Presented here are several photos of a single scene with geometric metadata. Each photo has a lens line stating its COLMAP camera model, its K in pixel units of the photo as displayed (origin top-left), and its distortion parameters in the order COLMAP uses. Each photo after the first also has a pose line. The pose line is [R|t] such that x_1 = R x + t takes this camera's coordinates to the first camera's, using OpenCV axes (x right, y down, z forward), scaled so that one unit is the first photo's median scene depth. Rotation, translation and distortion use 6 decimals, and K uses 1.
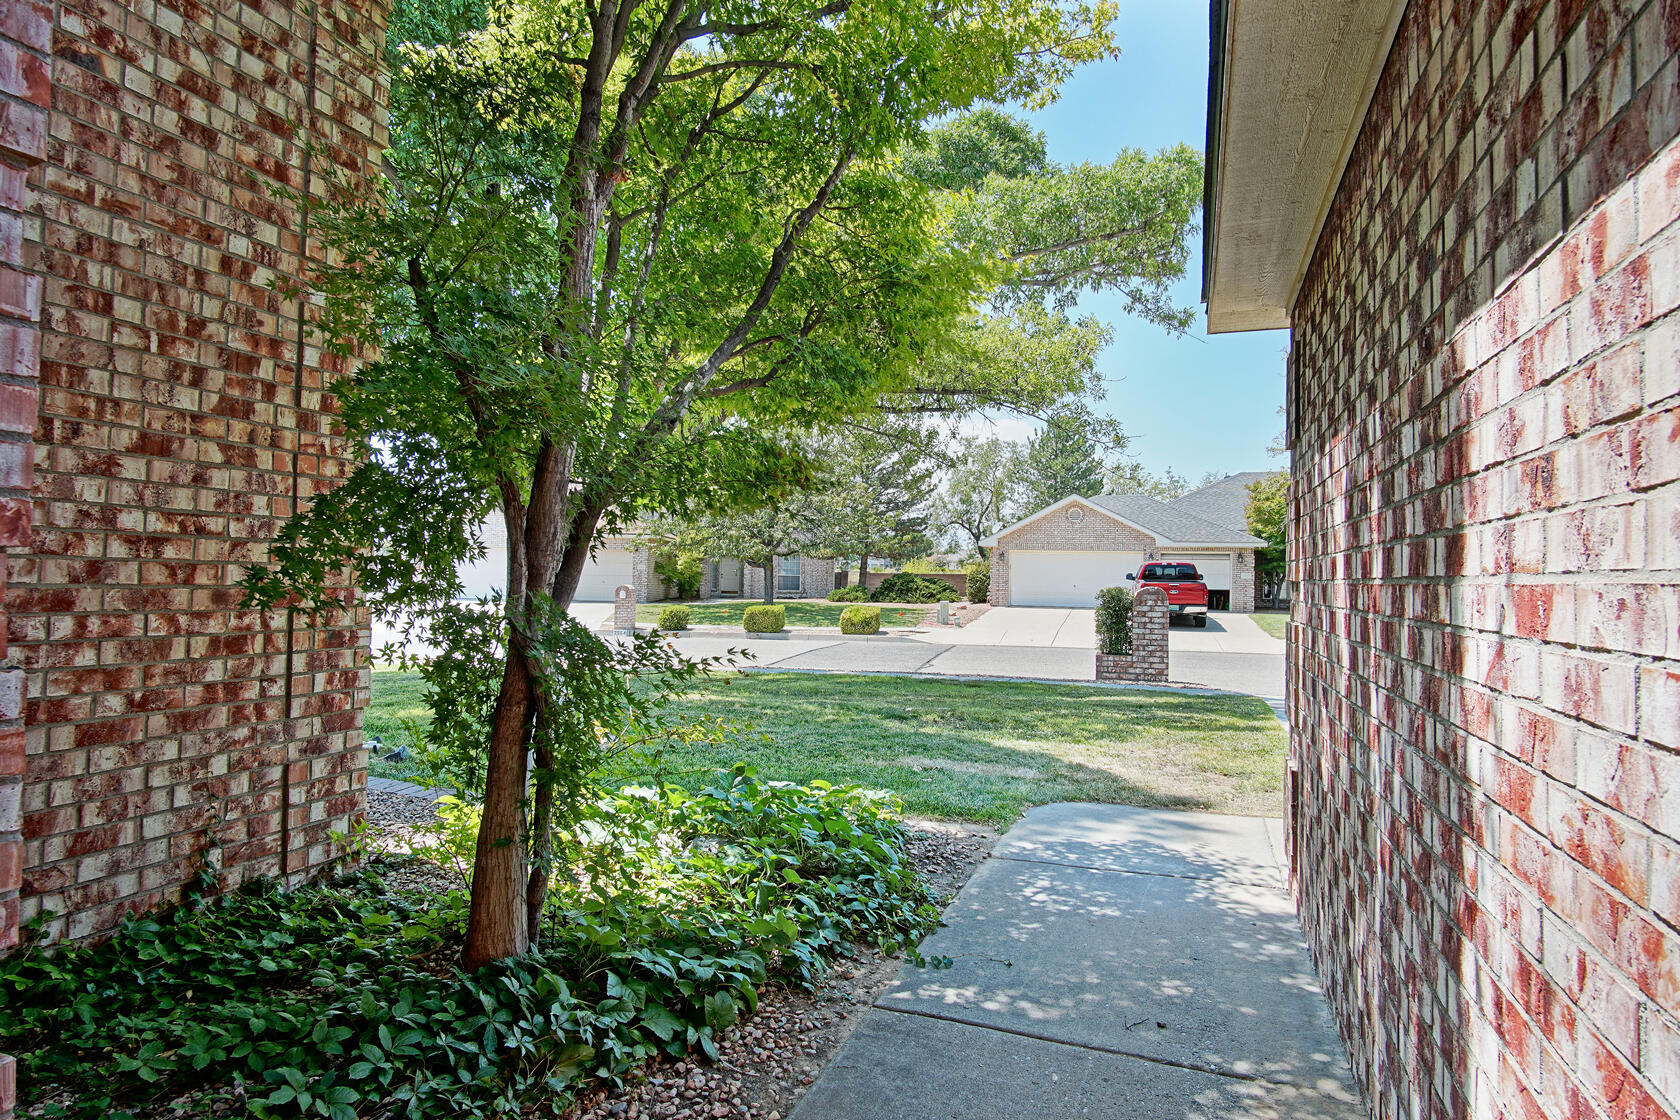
lens RADIAL K [[895.1, 0, 836.3], [0, 895.1, 557.5], [0, 0, 1]] dist [-0.034395, 0.009974]
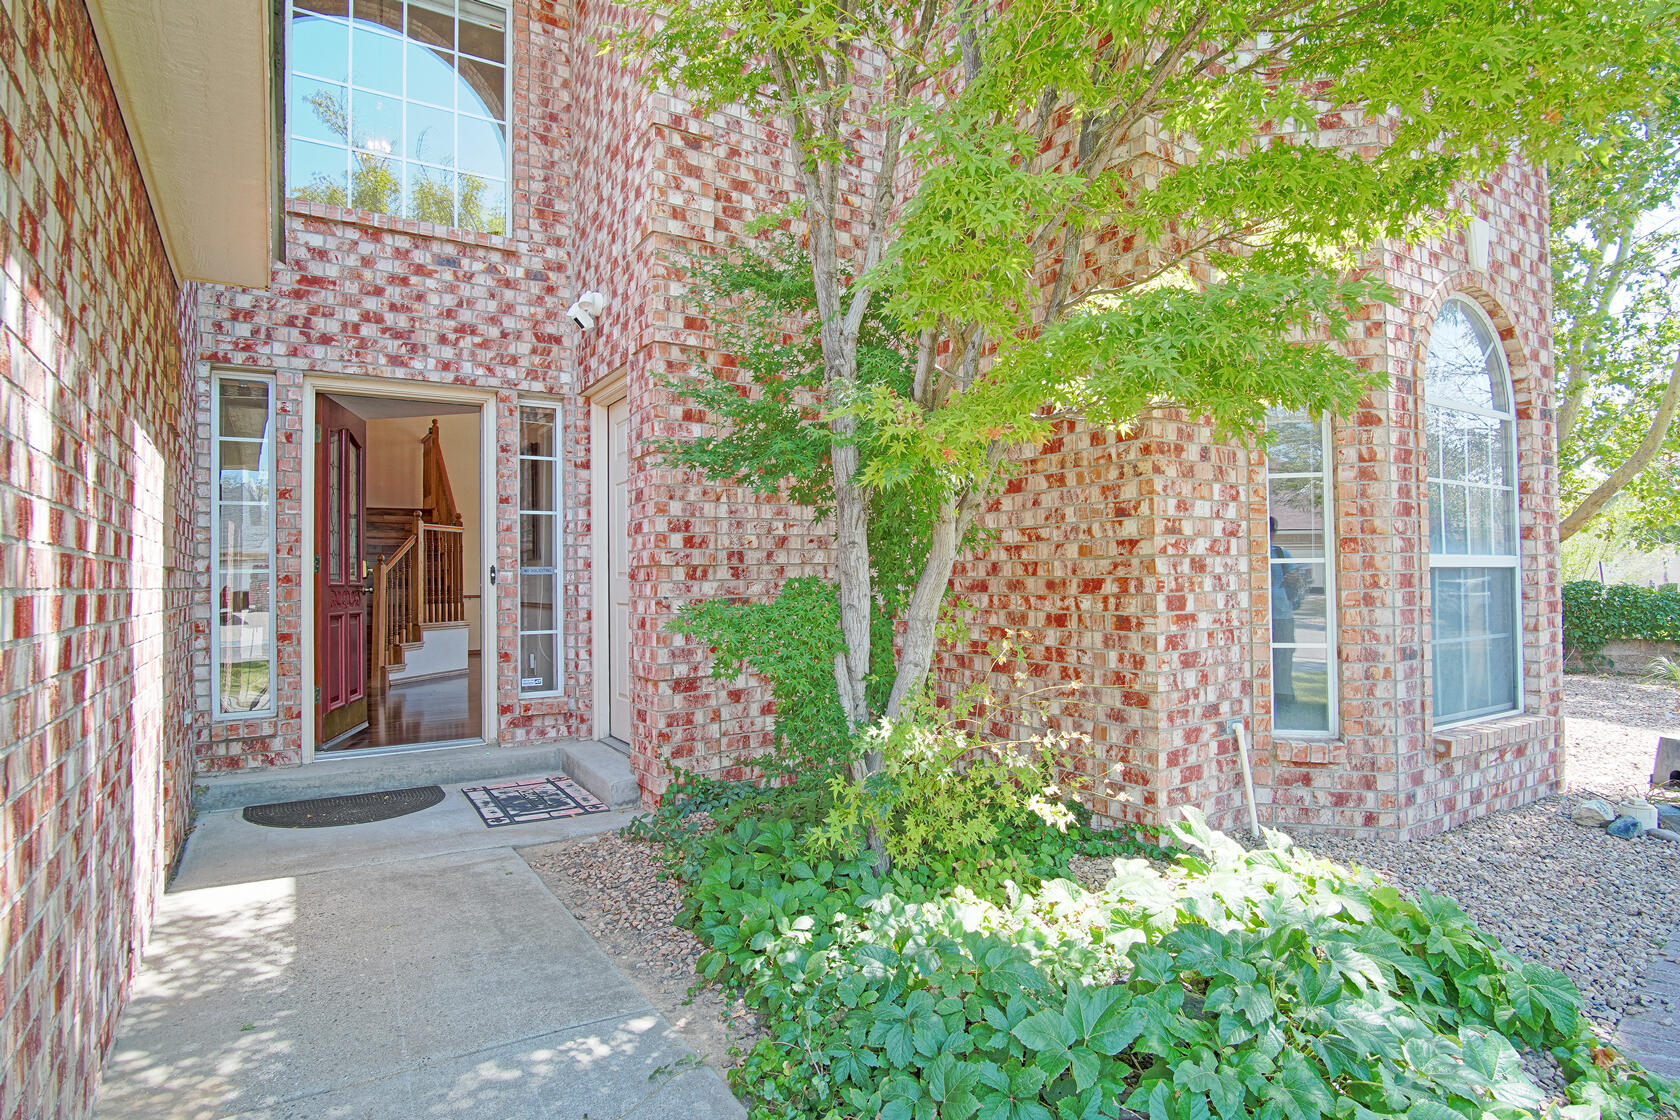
lens RADIAL K [[895.1, 0, 836.3], [0, 895.1, 557.5], [0, 0, 1]] dist [-0.034395, 0.009974]
pose [[-0.601582, -0.029749, -0.798257, 0.649883], [0.021782, 0.998324, -0.053621, 0.072577], [0.798514, -0.049645, -0.599926, 1.635612]]
